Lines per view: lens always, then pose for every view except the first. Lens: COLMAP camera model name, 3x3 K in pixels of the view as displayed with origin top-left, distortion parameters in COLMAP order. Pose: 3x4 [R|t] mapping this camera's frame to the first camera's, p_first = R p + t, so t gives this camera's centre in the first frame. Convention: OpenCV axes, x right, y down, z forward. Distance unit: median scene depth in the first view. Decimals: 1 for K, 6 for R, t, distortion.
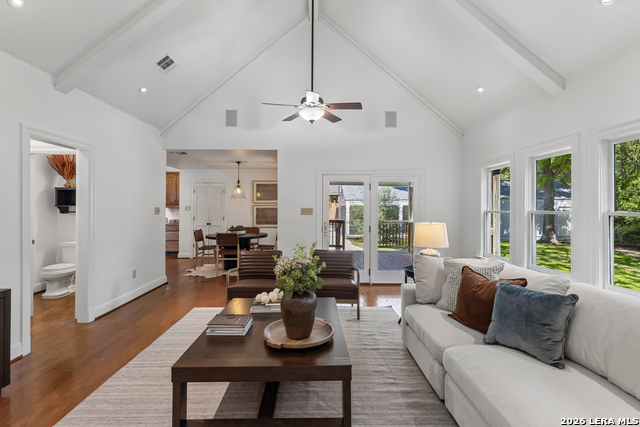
lens RADIAL K [[306.9, 0, 319.7], [0, 306.9, 209.2], [0, 0, 1]] dist [0.000138, 0.000044]
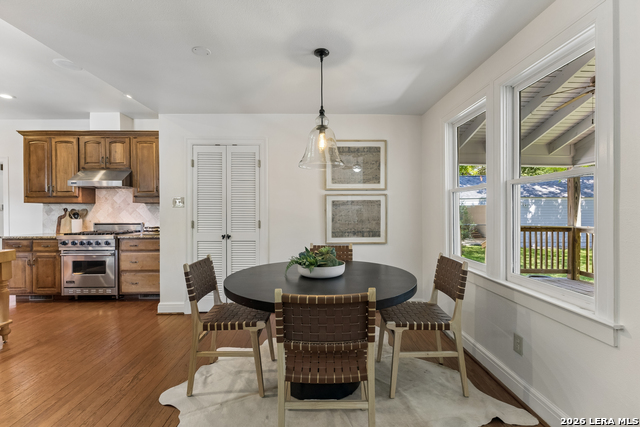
lens RADIAL K [[292.5, 0, 321.9], [0, 292.5, 216.3], [0, 0, 1]] dist [0.015084, 0.000331]
pose [[0.999980, -0.005382, 0.003369, -0.223223], [0.005362, 0.999968, 0.005943, 0.016437], [-0.003401, -0.005925, 0.999977, 0.575169]]
